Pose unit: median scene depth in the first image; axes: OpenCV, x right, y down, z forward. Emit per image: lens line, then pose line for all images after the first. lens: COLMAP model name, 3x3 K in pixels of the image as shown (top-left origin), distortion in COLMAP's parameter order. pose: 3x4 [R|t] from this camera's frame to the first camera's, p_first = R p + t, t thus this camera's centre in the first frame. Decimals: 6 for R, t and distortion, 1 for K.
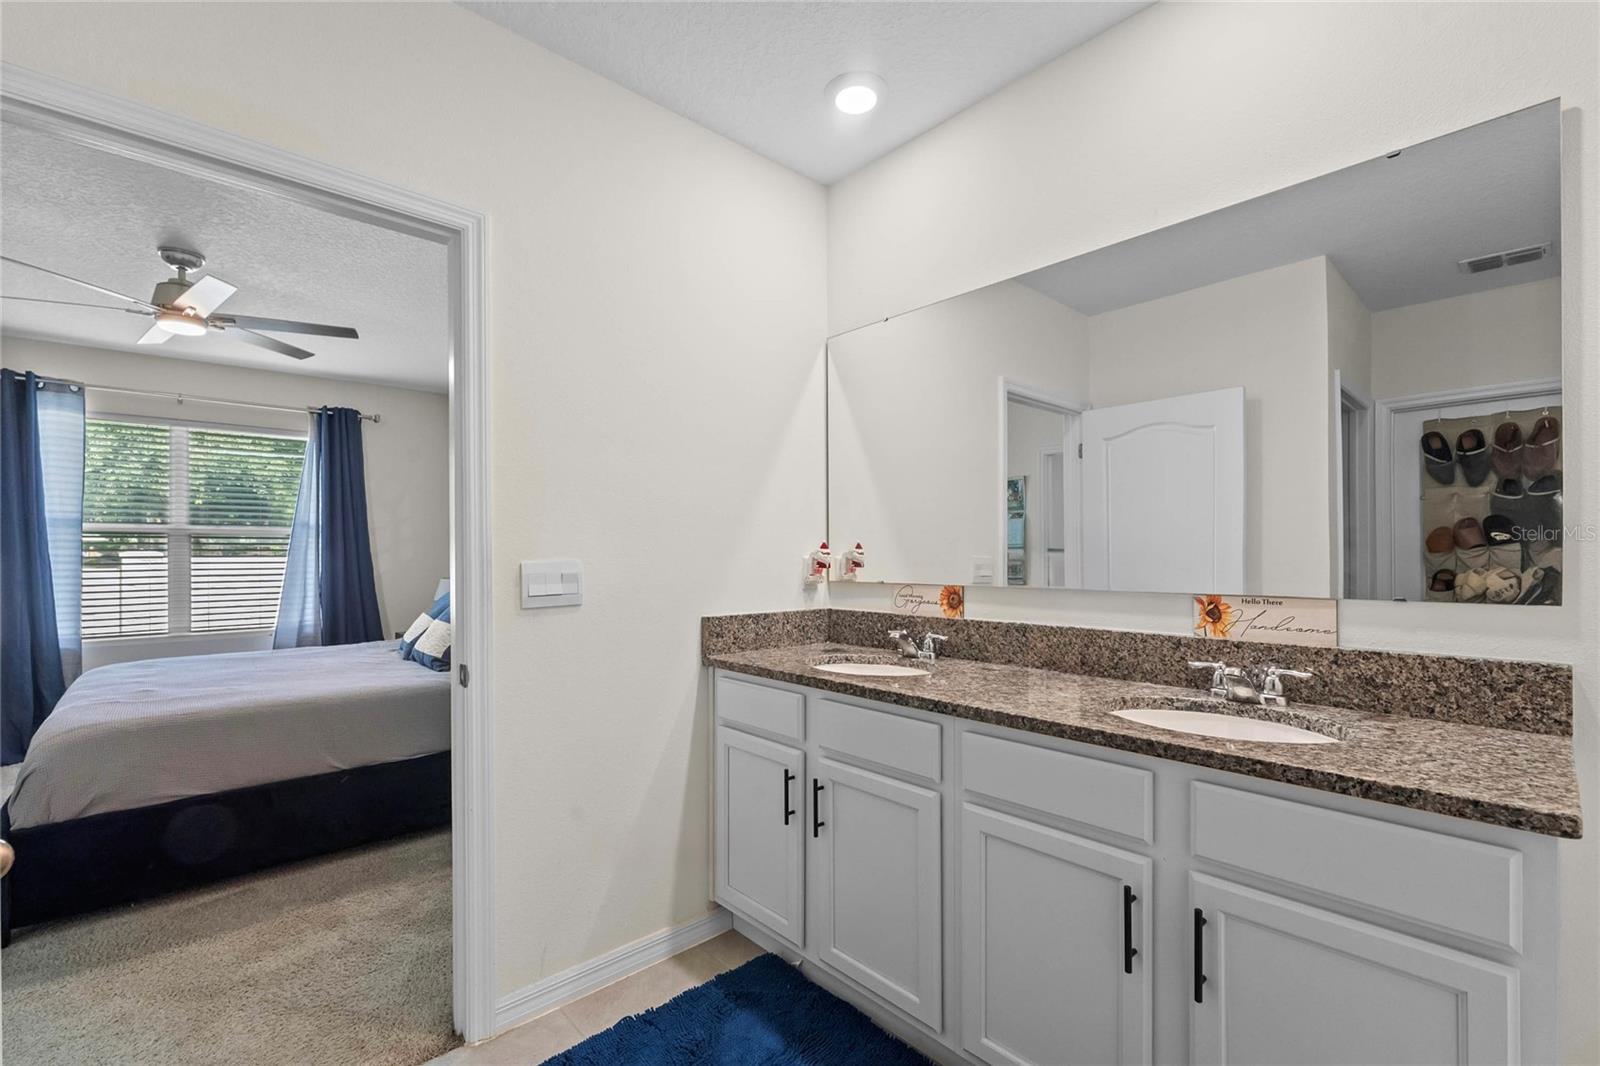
lens RADIAL K [[693.4, 0, 800.0], [0, 693.4, 548.8], [0, 0, 1]] dist [-0.004974, 0.001355]
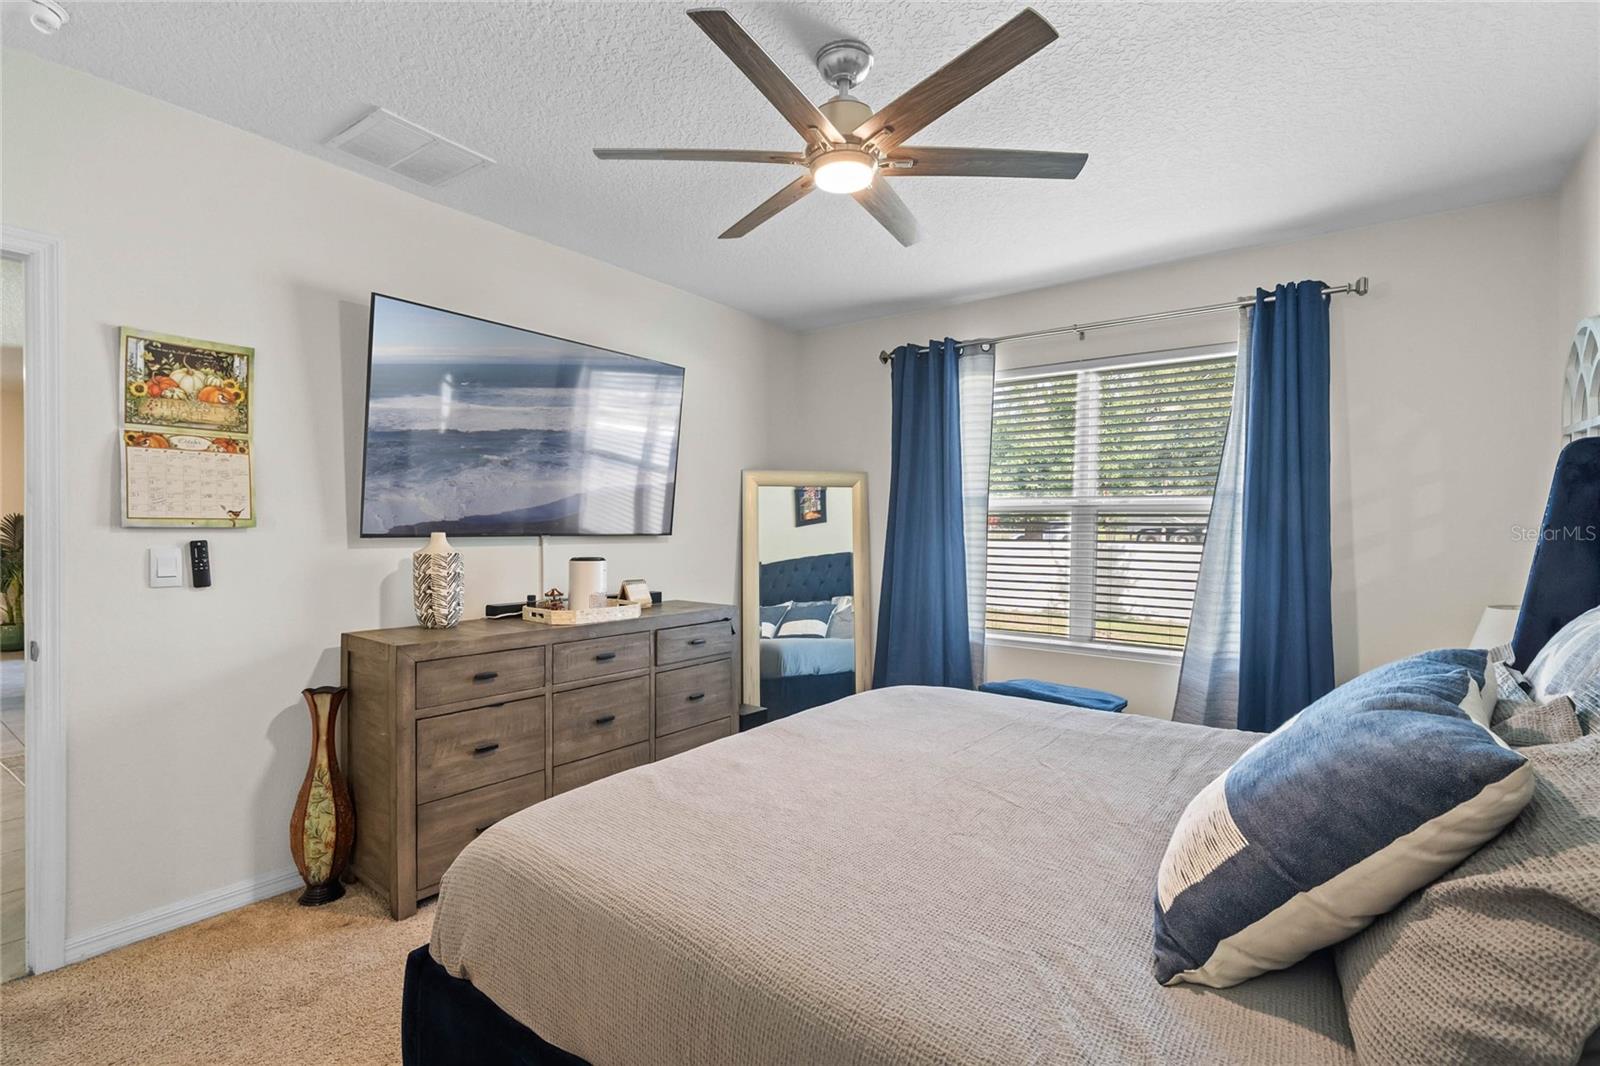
lens RADIAL K [[729.3, 0, 795.9], [0, 729.3, 532.1], [0, 0, 1]] dist [0.001005, -0.000869]
pose [[0.183642, 0.016394, -0.982857, -0.163608], [-0.011586, 0.999828, 0.014512, -0.007488], [0.982925, 0.008722, 0.183800, 0.535287]]
